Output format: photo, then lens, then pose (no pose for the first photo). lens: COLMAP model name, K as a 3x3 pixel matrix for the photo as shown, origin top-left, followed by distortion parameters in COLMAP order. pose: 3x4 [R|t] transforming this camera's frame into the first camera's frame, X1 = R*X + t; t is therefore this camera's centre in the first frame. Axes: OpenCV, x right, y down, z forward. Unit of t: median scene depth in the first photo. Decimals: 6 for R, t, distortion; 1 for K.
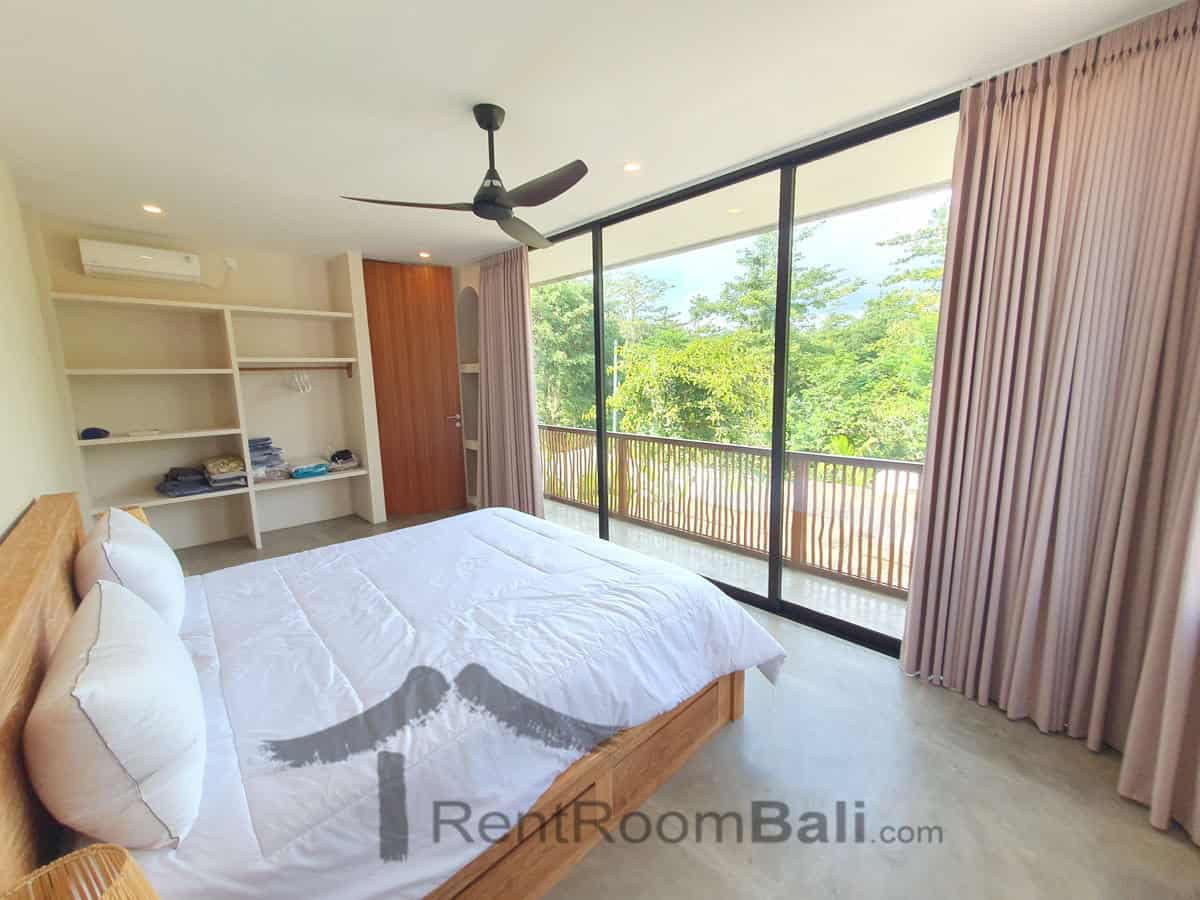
lens RADIAL K [[474.5, 0, 600.0], [0, 474.5, 450.0], [0, 0, 1]] dist [0.004457, -0.000050]
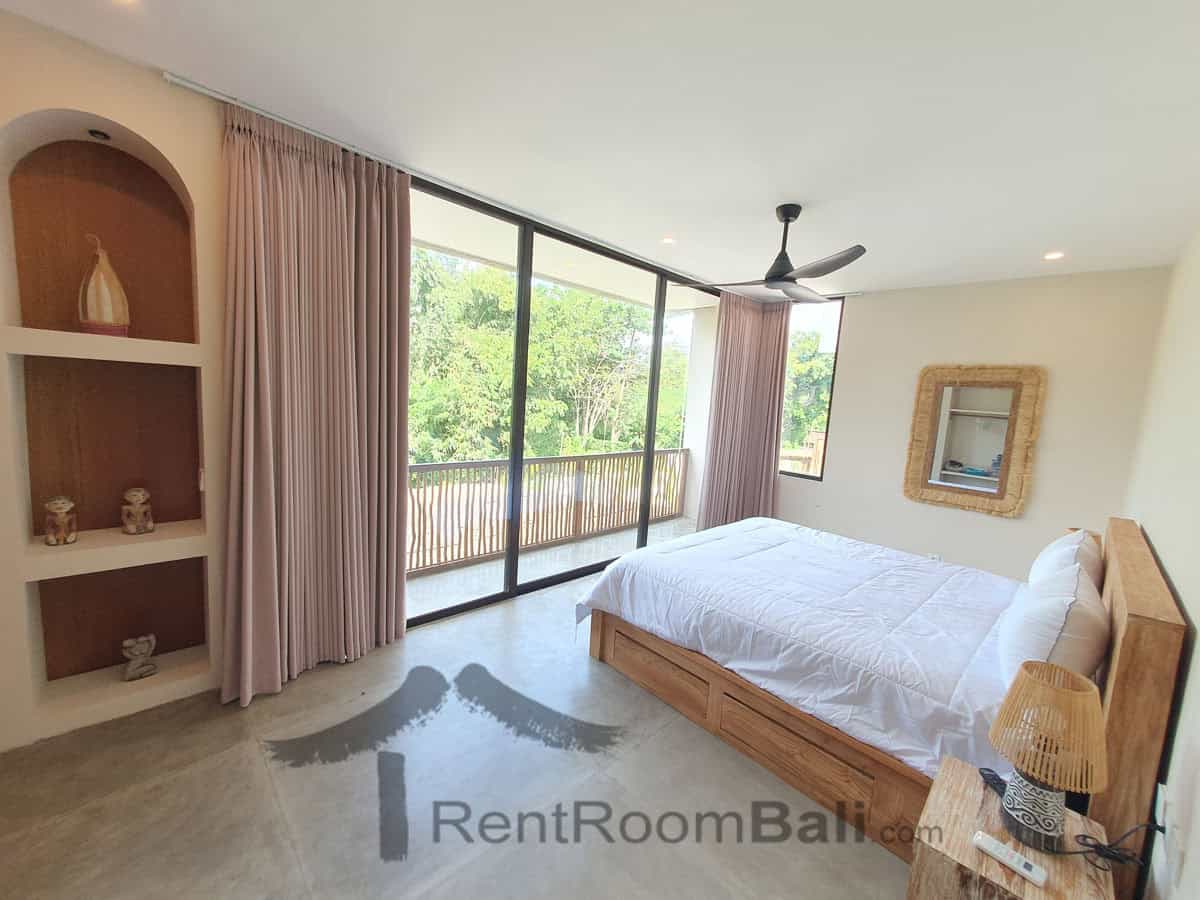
lens RADIAL K [[474.5, 0, 600.0], [0, 474.5, 450.0], [0, 0, 1]] dist [0.004457, -0.000050]
pose [[-0.007274, -0.098500, 0.995110, -0.885663], [0.097448, 0.990330, 0.098739, -0.131006], [-0.995214, 0.097690, 0.002395, 0.874692]]
